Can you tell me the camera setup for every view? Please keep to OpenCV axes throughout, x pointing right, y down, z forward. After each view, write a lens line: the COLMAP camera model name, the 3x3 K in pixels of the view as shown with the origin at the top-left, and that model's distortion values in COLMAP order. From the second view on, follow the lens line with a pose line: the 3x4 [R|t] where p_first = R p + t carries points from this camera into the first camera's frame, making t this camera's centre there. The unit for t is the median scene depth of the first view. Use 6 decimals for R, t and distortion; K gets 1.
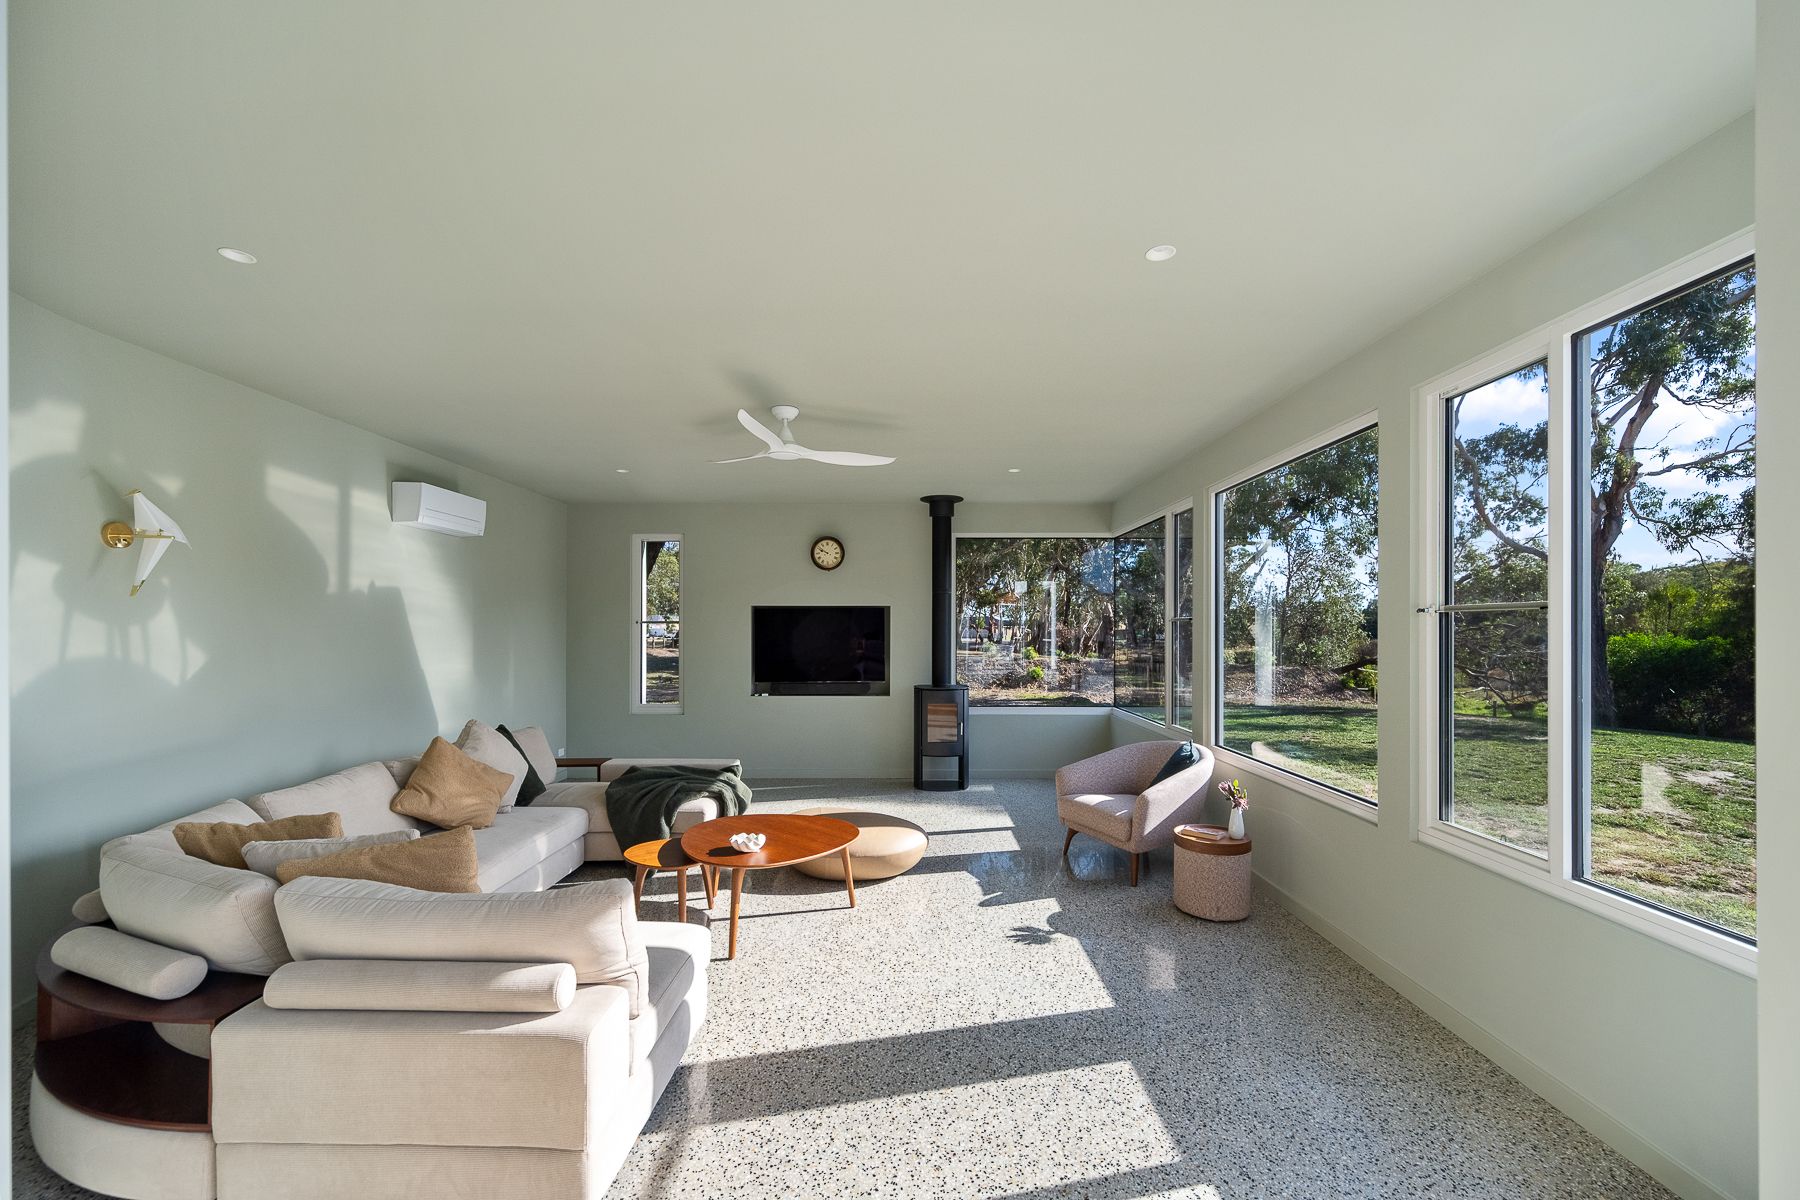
lens RADIAL K [[717.7, 0, 898.9], [0, 717.7, 626.1], [0, 0, 1]] dist [0.000204, 0.000007]
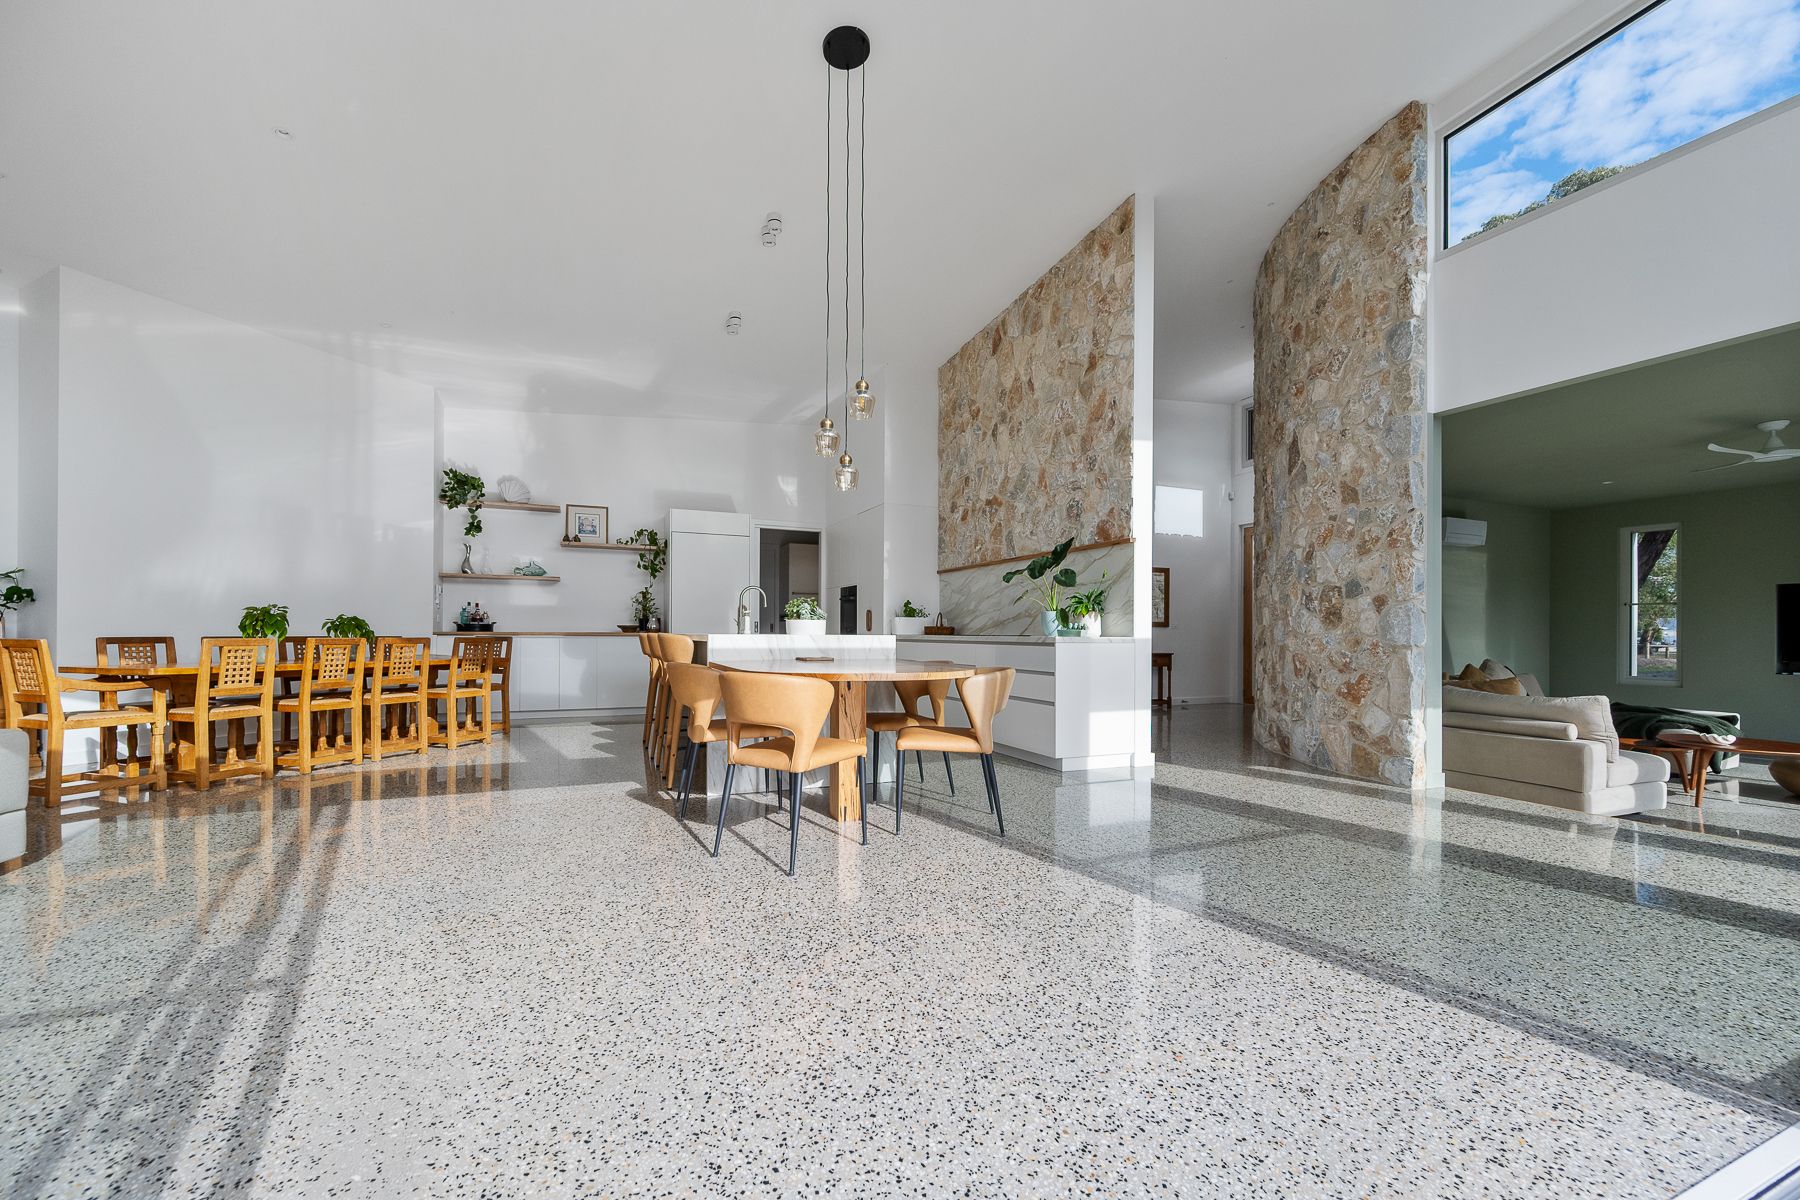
lens RADIAL K [[727.5, 0, 895.4], [0, 727.5, 632.2], [0, 0, 1]] dist [0.001569, -0.000028]
pose [[0.409850, 0.000801, -0.912153, 0.083392], [-0.002032, 0.999998, -0.000035, 0.015889], [0.912151, 0.001868, 0.409851, -0.206633]]
